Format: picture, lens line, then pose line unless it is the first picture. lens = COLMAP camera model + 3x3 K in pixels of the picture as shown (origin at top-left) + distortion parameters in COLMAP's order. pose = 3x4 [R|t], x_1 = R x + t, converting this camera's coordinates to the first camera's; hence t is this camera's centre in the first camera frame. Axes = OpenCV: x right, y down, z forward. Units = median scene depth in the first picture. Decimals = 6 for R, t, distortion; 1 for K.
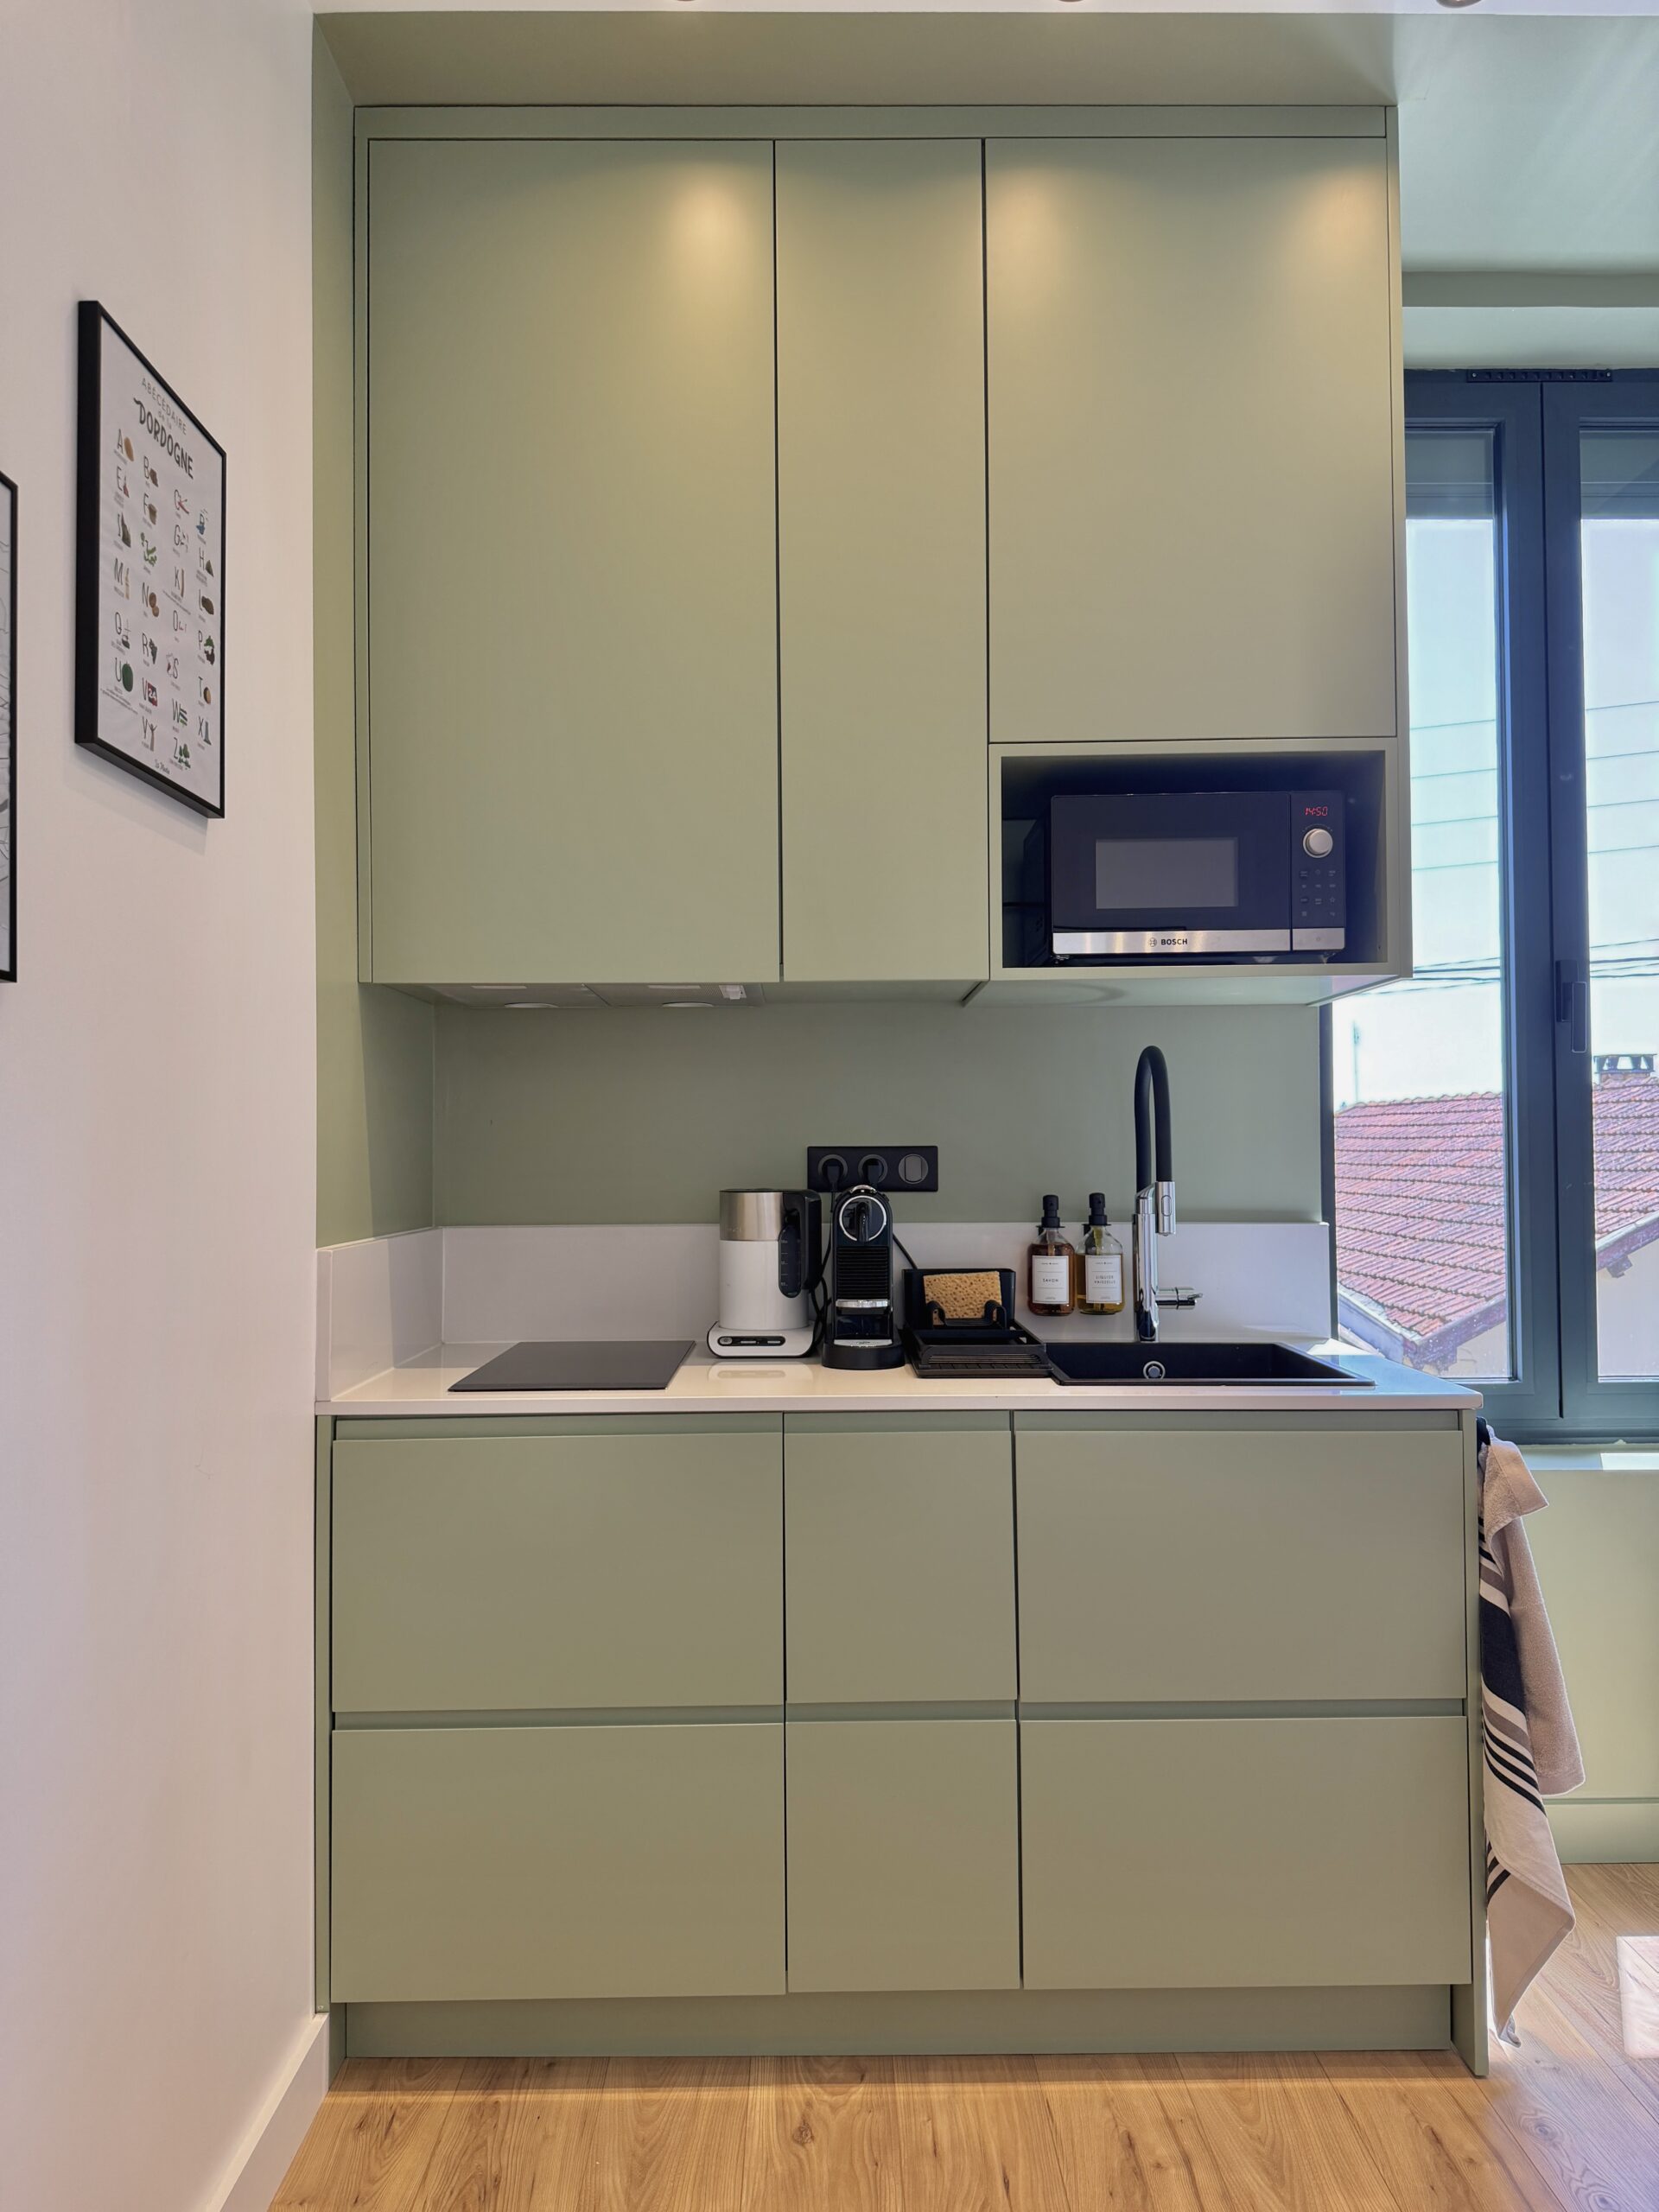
lens RADIAL K [[1546.6, 0, 843.3], [0, 1546.6, 1116.9], [0, 0, 1]] dist [0.103259, -0.142366]
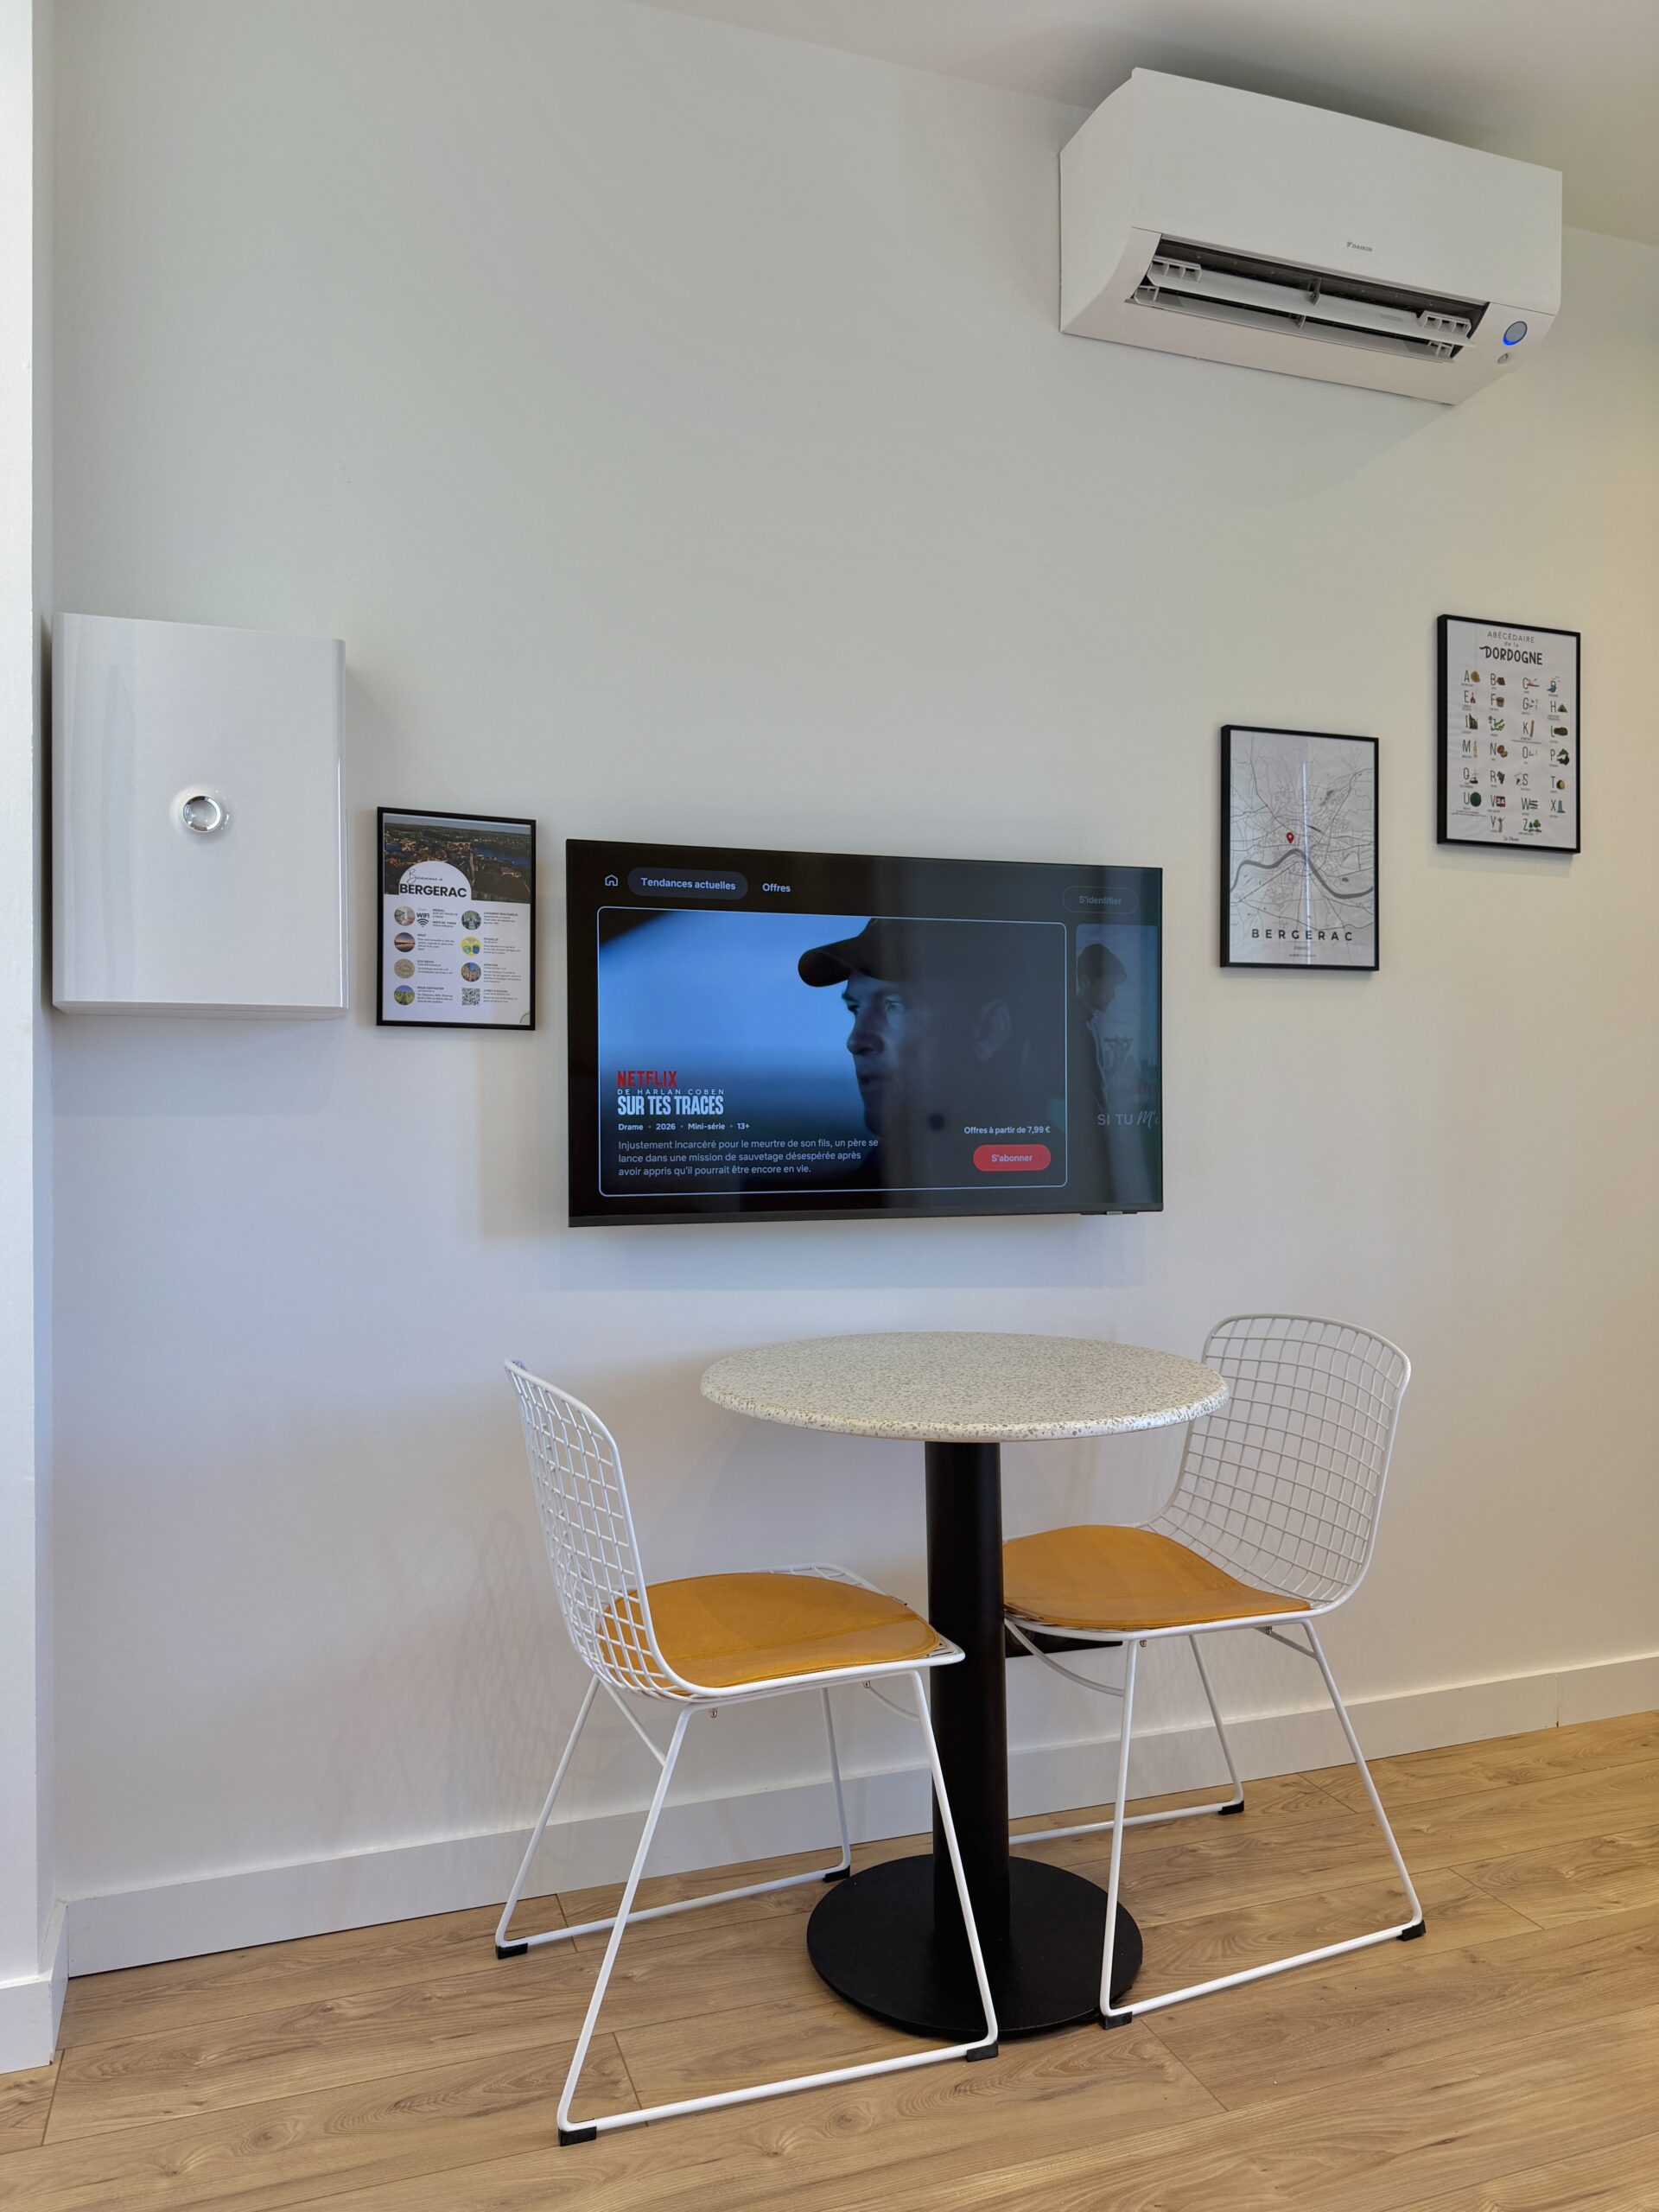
lens RADIAL K [[1546.6, 0, 843.3], [0, 1546.6, 1116.9], [0, 0, 1]] dist [0.103259, -0.142366]
pose [[0.326739, -0.001713, -0.945113, 0.693758], [0.023585, 0.999702, 0.006341, 0.046581], [0.944820, -0.024362, 0.326682, -0.220338]]
